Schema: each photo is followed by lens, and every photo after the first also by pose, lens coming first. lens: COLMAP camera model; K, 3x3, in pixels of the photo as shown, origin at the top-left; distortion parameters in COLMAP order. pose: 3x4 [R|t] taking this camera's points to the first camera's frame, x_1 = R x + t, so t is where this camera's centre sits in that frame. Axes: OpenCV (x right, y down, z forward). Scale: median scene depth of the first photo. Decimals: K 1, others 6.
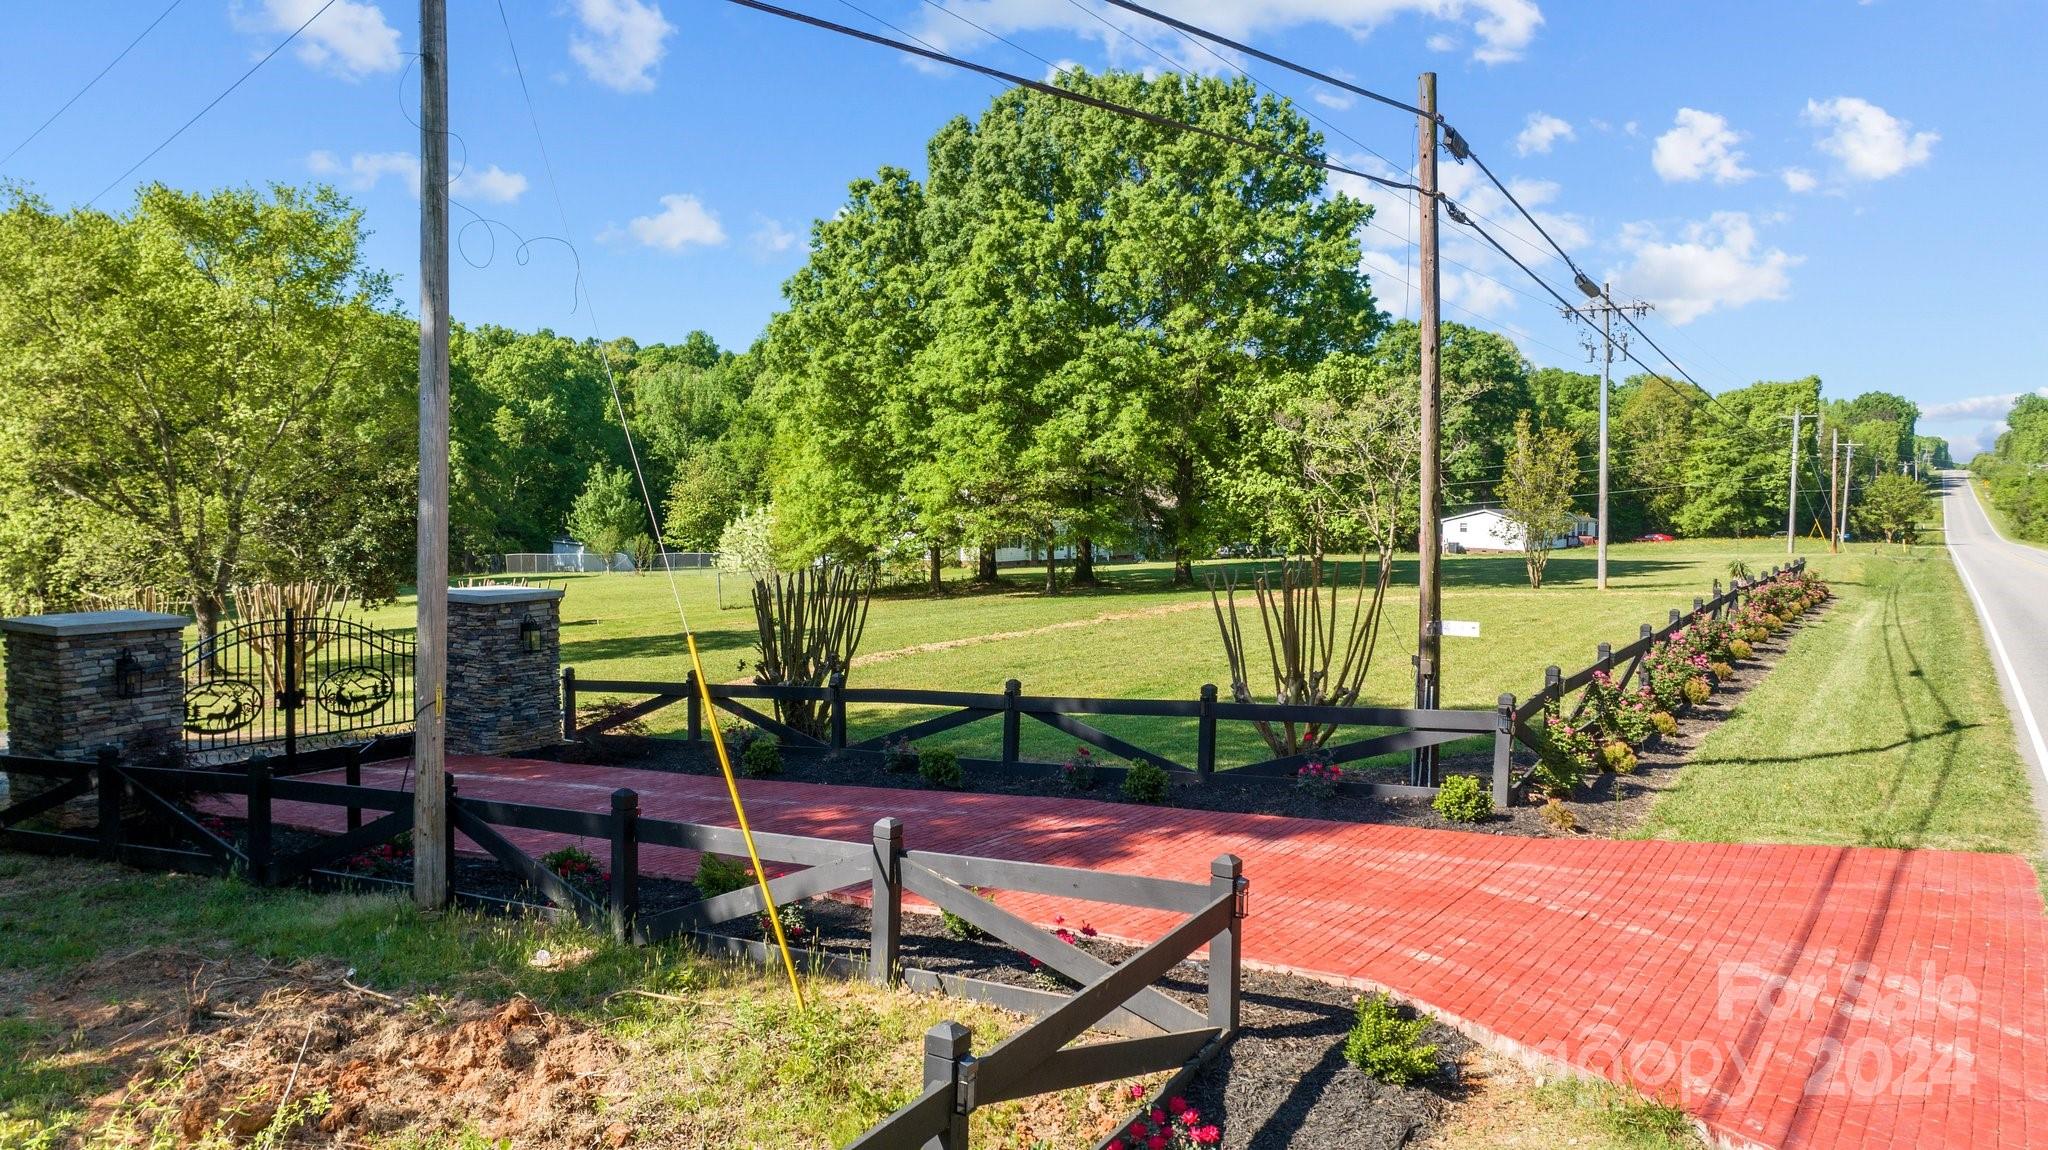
lens RADIAL K [[1439.0, 0, 1024.0], [0, 1439.0, 575.0], [0, 0, 1]] dist [-0.064079, 0.080193]
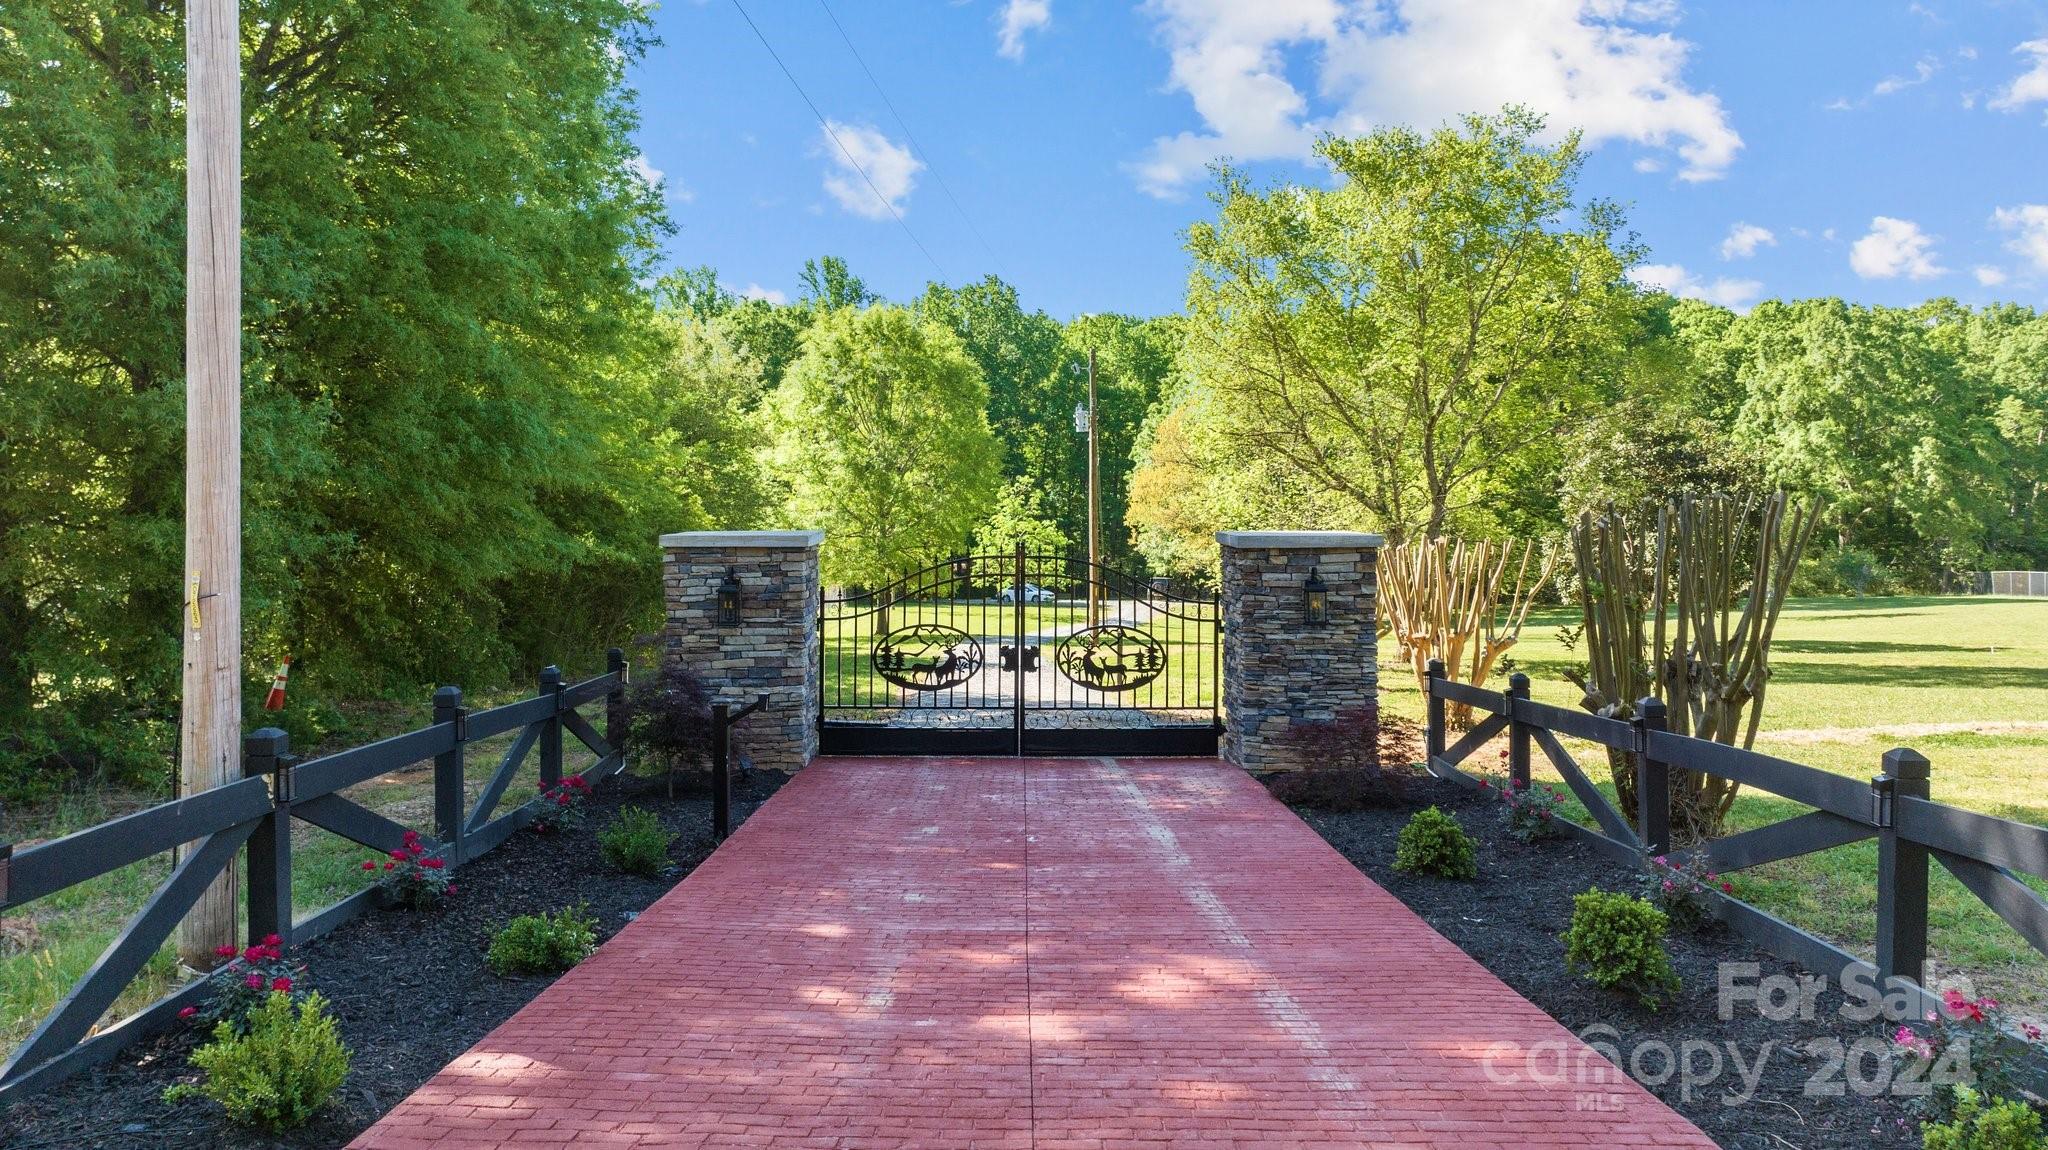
lens RADIAL K [[1440.4, 0, 1024.1], [0, 1440.4, 518.6], [0, 0, 1]] dist [0.024427, -0.032402]
pose [[0.558382, 0.002952, -0.829579, 0.140900], [-0.046251, 0.998549, -0.027578, 0.030532], [0.828294, 0.053768, 0.557708, 0.529096]]
